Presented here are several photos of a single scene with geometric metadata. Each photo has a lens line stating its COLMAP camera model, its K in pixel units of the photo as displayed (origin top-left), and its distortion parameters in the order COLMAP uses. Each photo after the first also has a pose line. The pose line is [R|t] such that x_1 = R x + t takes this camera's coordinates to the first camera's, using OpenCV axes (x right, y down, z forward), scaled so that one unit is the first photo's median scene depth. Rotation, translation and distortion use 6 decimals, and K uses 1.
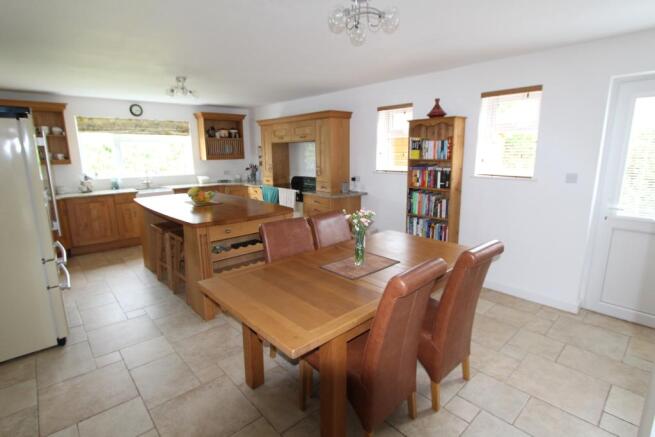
lens RADIAL K [[330.9, 0, 328.3], [0, 330.9, 215.6], [0, 0, 1]] dist [0.000087, -0.000393]
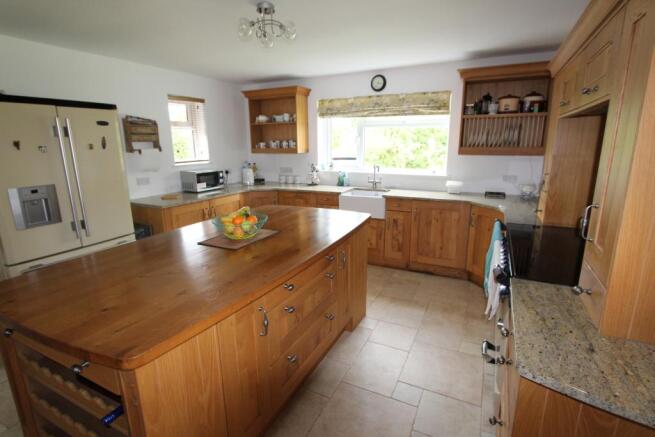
lens RADIAL K [[330.9, 0, 329.5], [0, 330.9, 222.6], [0, 0, 1]] dist [0.000087, -0.000393]
pose [[0.371717, 0.220960, -0.901667, 0.107709], [-0.181072, 0.969864, 0.163024, -0.116176], [0.910516, 0.102668, 0.400524, 0.630738]]
